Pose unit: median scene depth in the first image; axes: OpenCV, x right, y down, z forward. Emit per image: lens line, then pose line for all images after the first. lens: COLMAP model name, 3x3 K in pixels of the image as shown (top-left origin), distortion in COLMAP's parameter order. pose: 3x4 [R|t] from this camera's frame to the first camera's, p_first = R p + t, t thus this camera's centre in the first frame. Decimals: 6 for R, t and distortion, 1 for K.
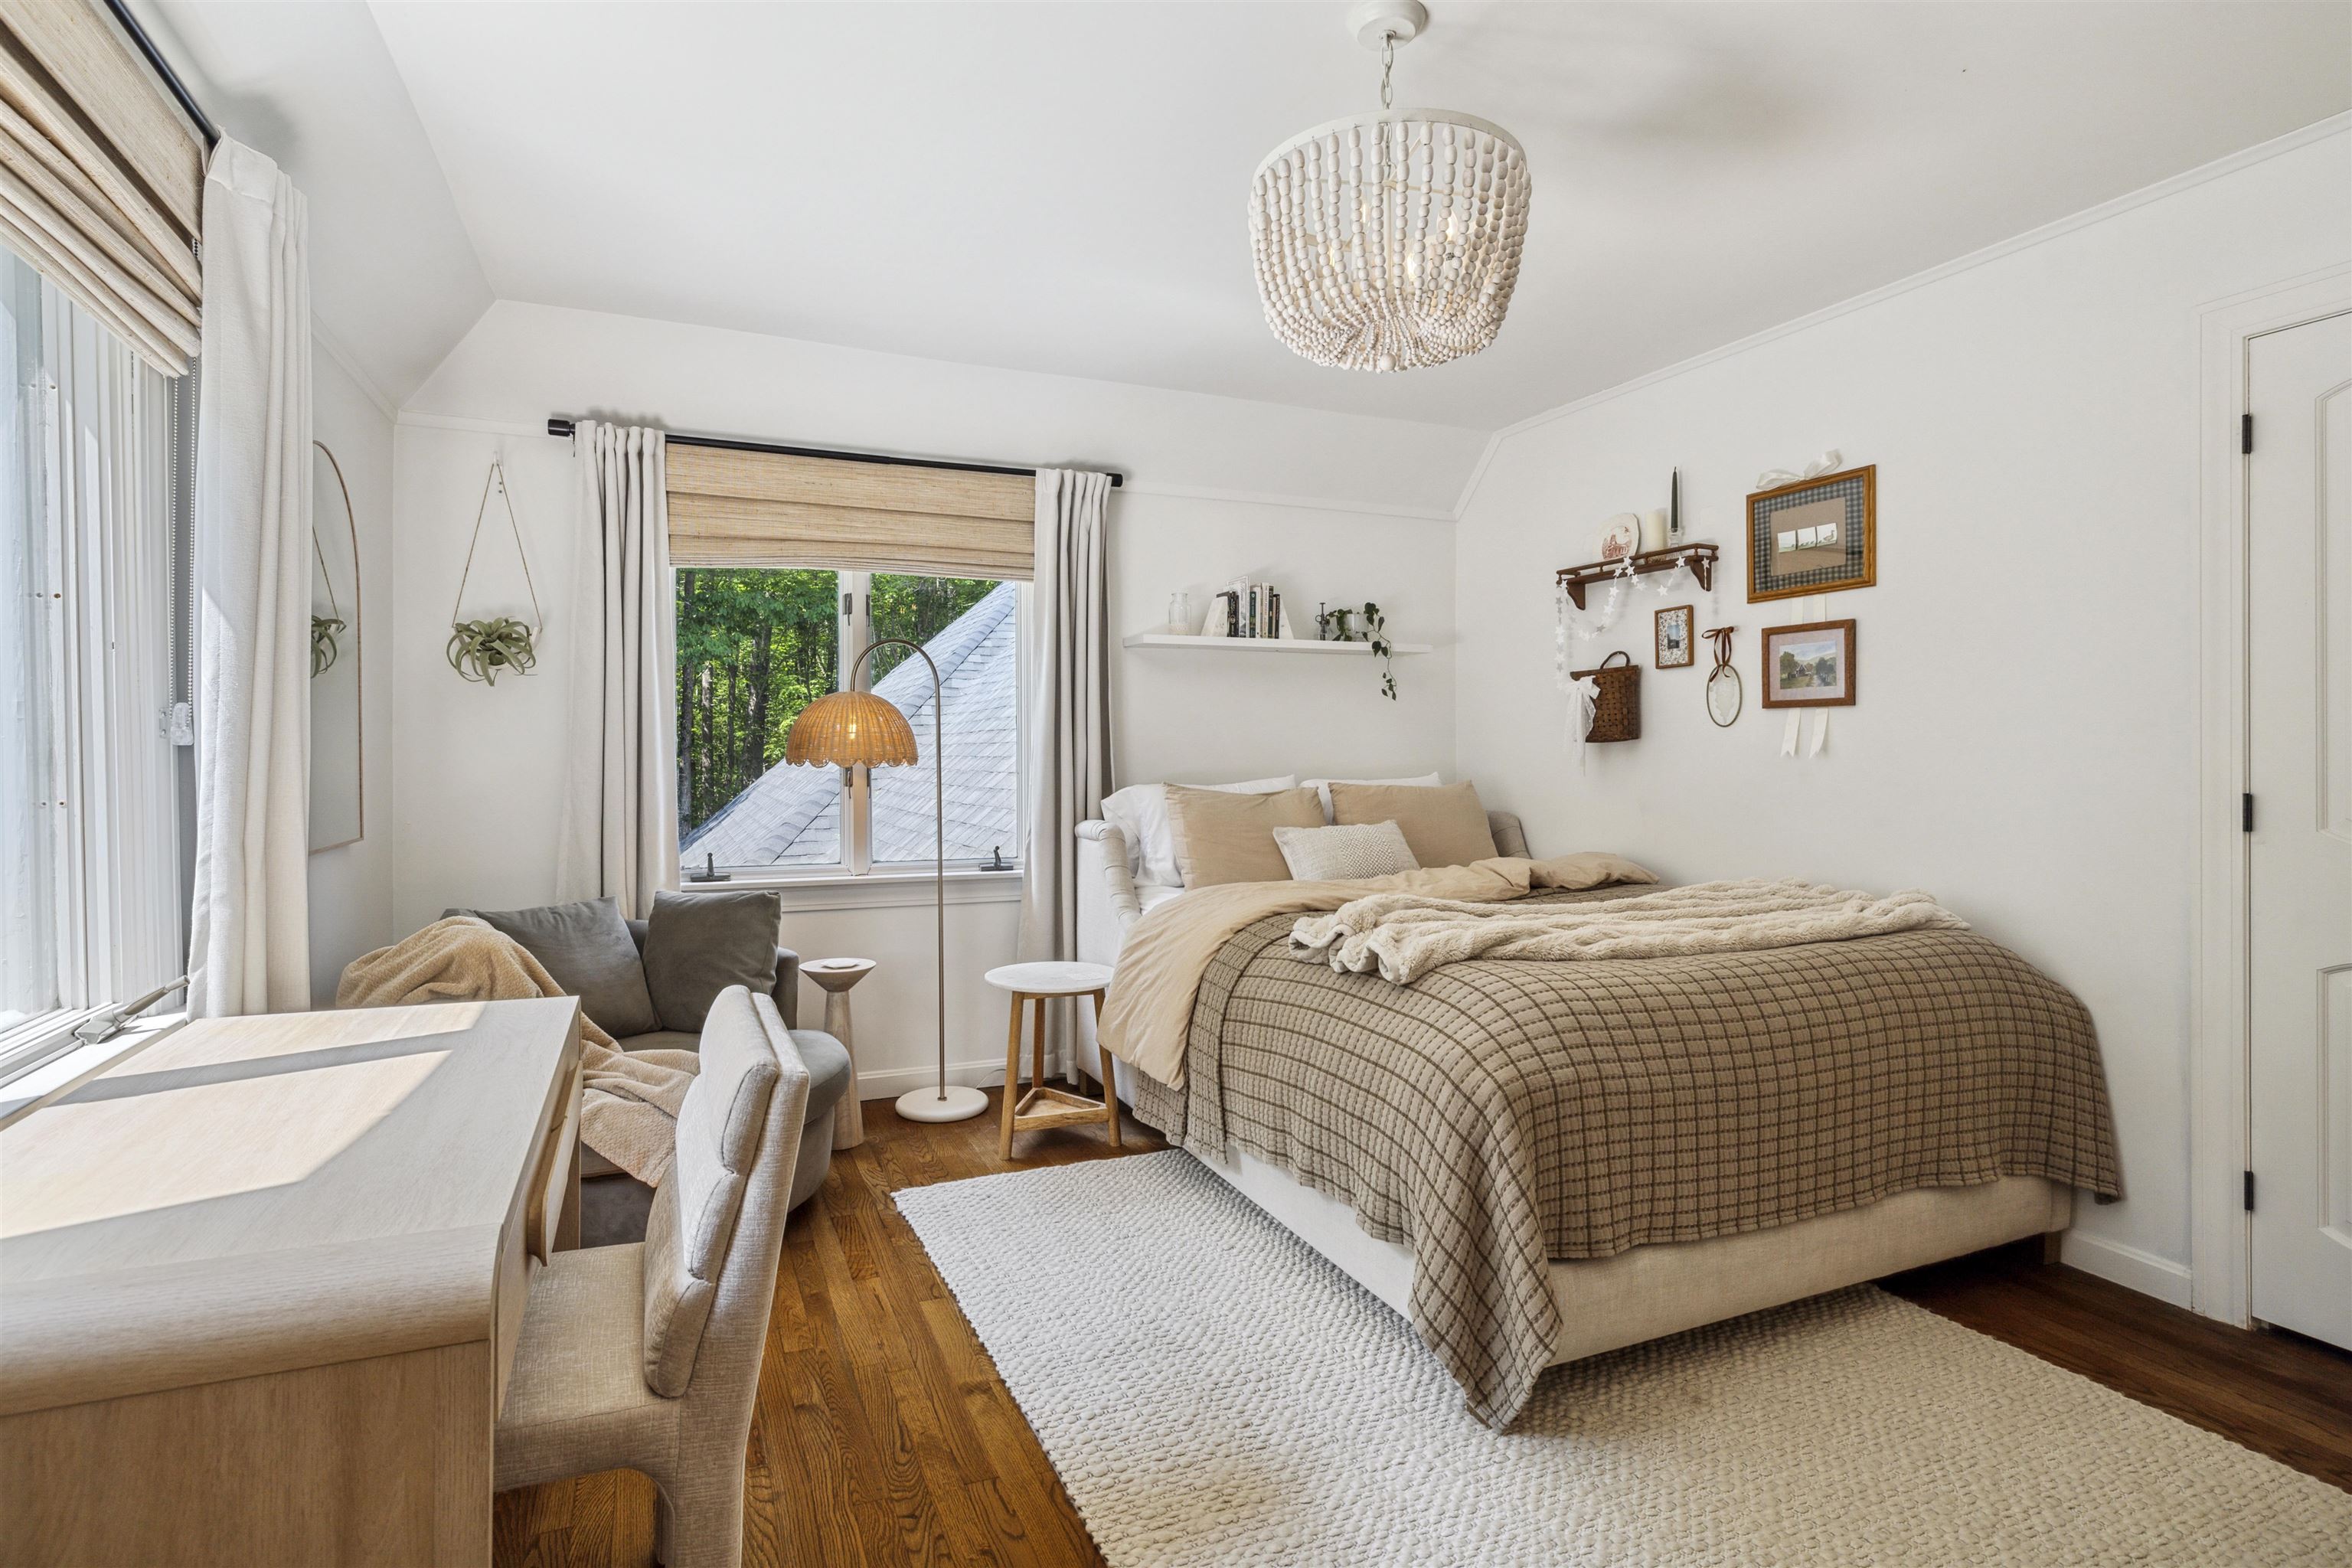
lens RADIAL K [[1174.5, 0, 1166.5], [0, 1174.5, 767.1], [0, 0, 1]] dist [0.012991, 0.000331]
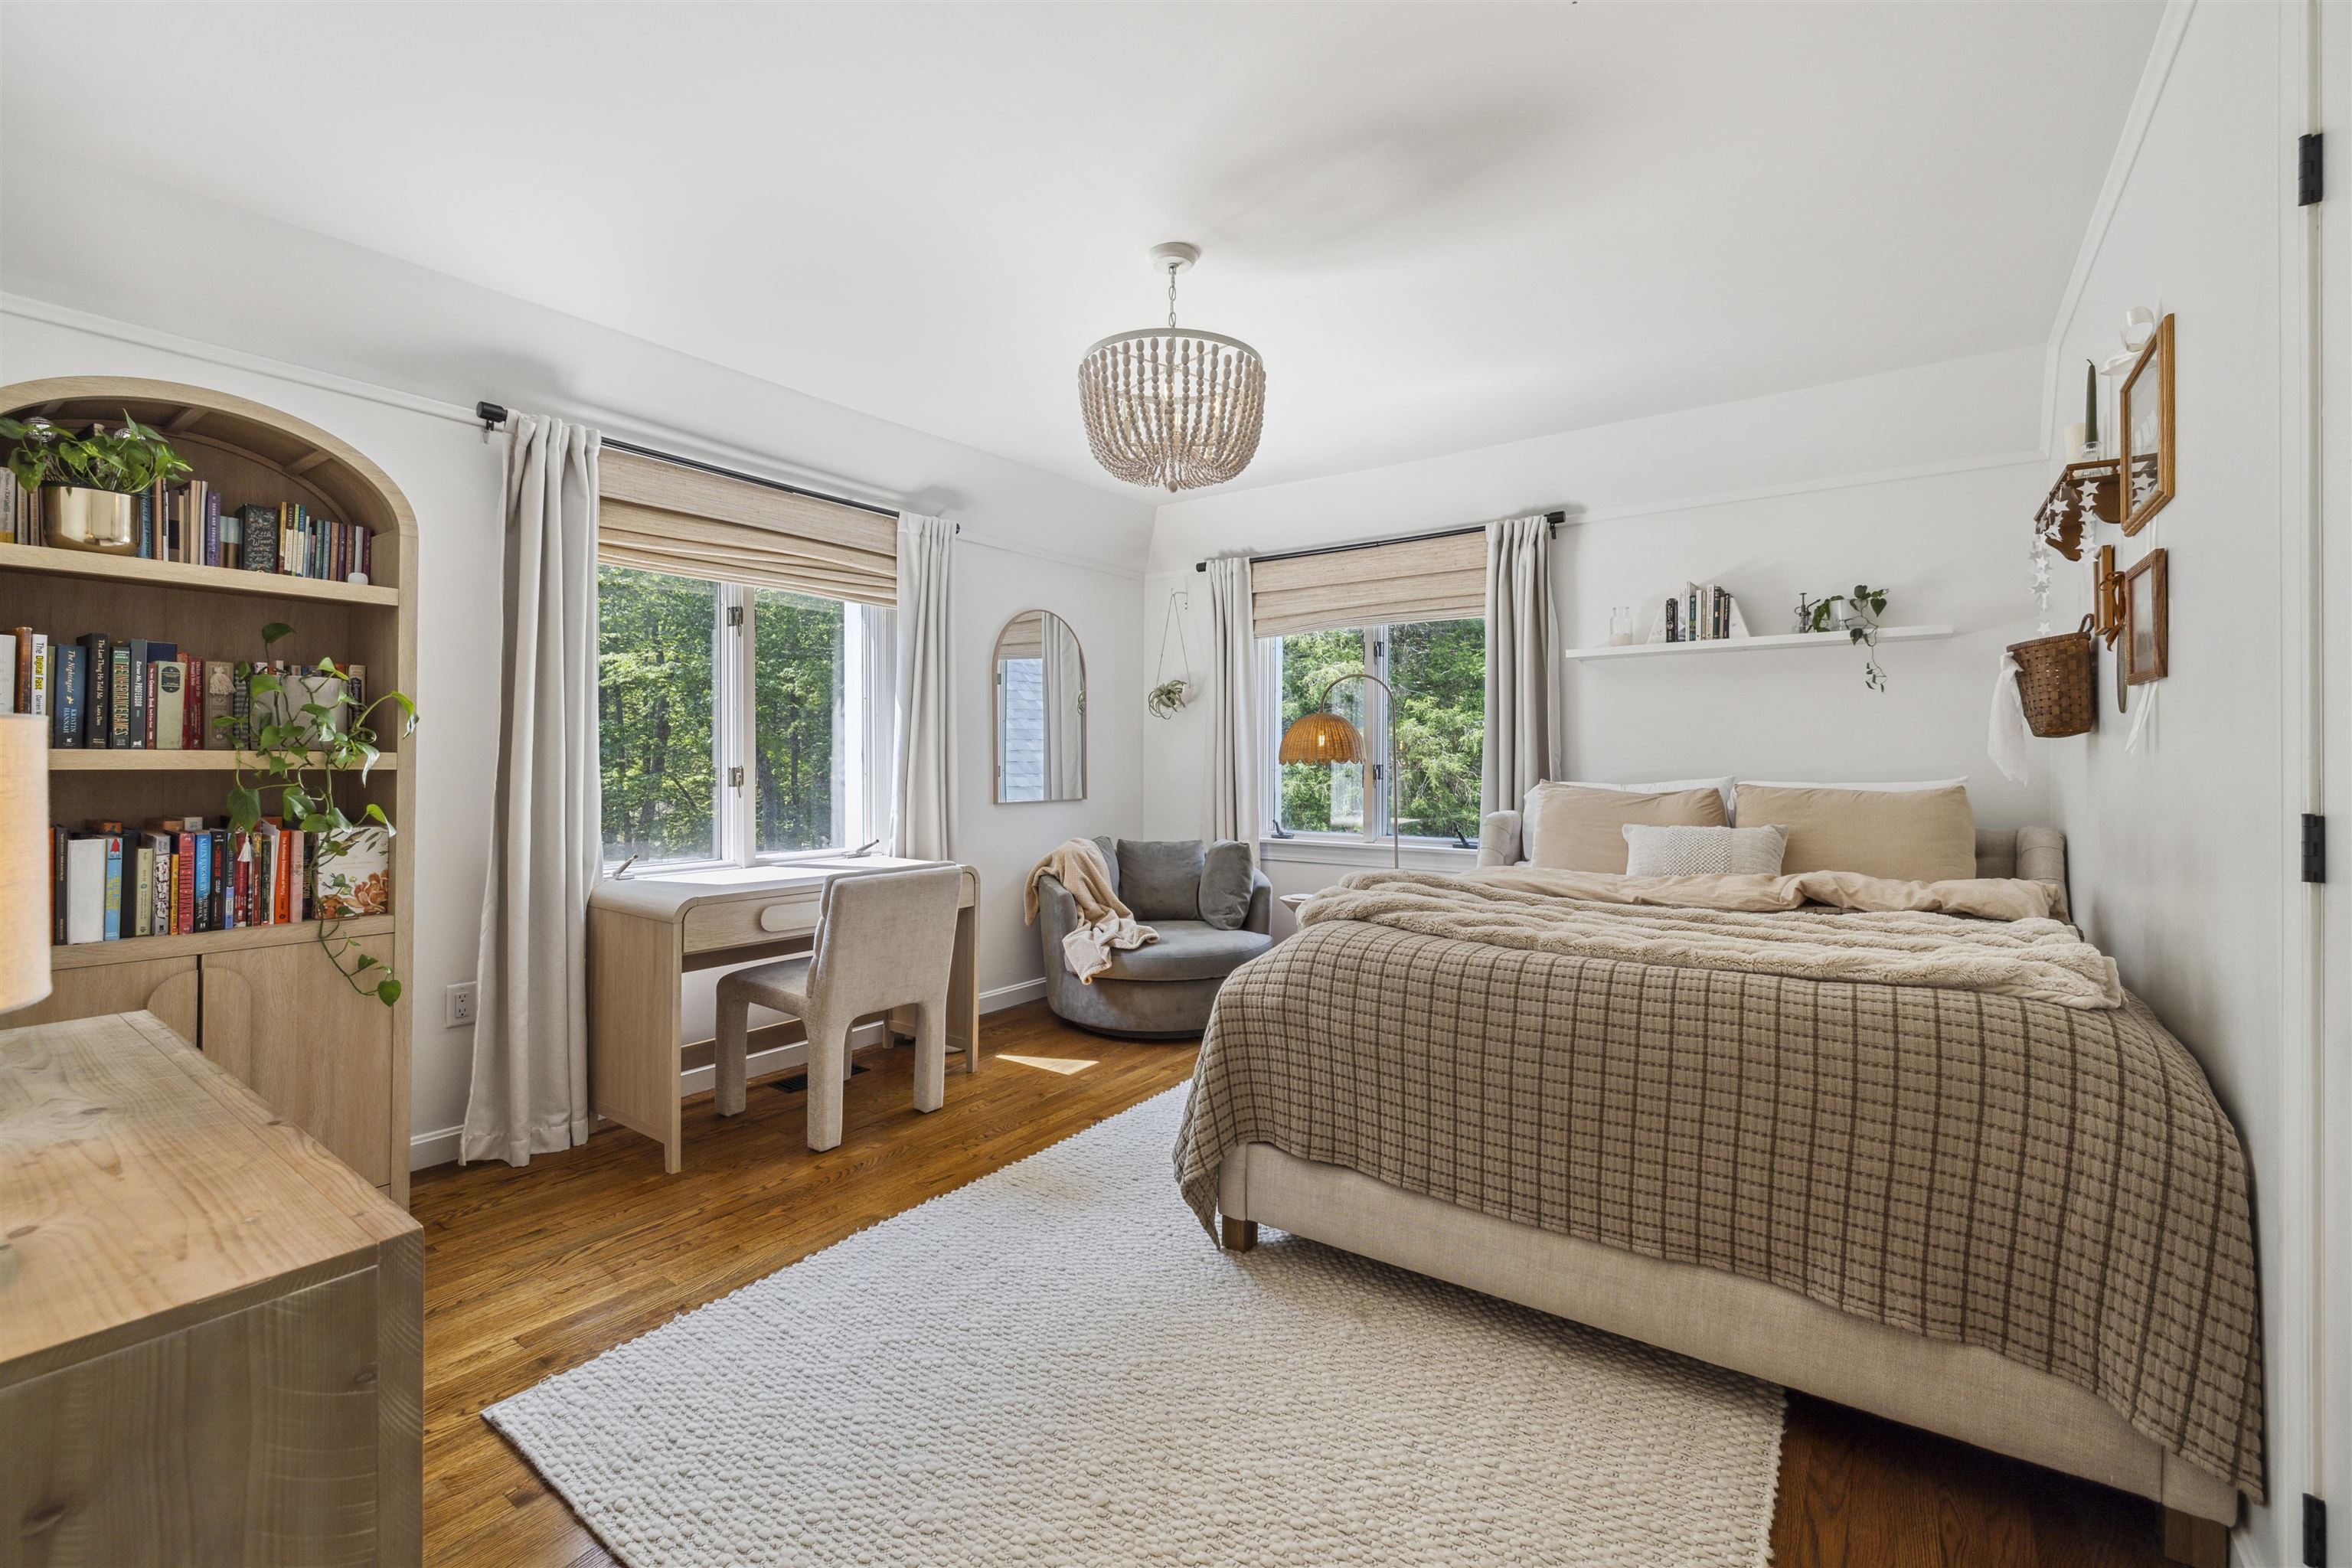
lens RADIAL K [[998.6, 0, 1171.4], [0, 998.6, 771.6], [0, 0, 1]] dist [0.002012, 0.000870]
pose [[0.515263, 0.010129, -0.856972, 0.619146], [-0.010636, 0.999929, 0.005424, 0.003511], [0.856966, 0.006320, 0.515334, 0.178074]]
